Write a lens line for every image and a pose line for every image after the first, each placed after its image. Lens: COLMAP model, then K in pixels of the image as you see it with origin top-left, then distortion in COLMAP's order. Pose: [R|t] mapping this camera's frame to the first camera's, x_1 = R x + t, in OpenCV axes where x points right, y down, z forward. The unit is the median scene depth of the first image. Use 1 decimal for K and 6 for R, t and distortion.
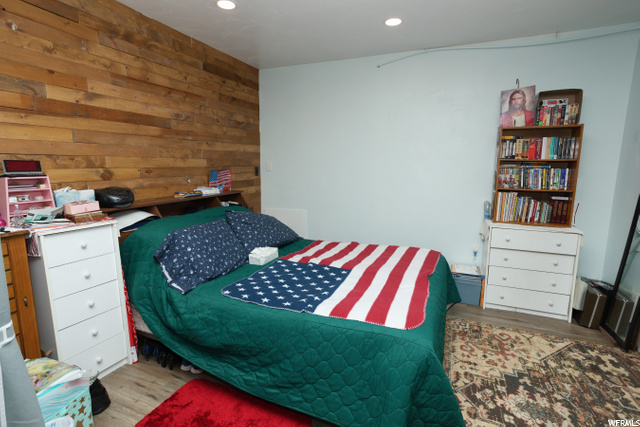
lens RADIAL K [[319.2, 0, 319.5], [0, 319.2, 208.9], [0, 0, 1]] dist [0.001162, 0.001712]
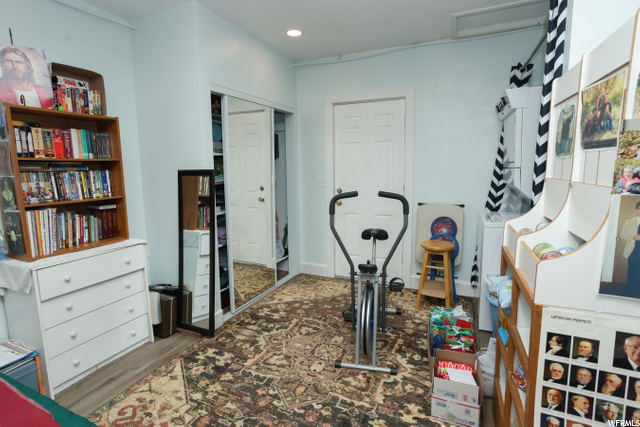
lens RADIAL K [[319.2, 0, 319.5], [0, 319.2, 208.9], [0, 0, 1]] dist [0.001162, 0.001712]
pose [[0.029484, -0.147468, 0.988627, -0.032456], [0.145227, 0.979194, 0.141730, -0.066348], [-0.988959, 0.139396, 0.050286, 0.431422]]
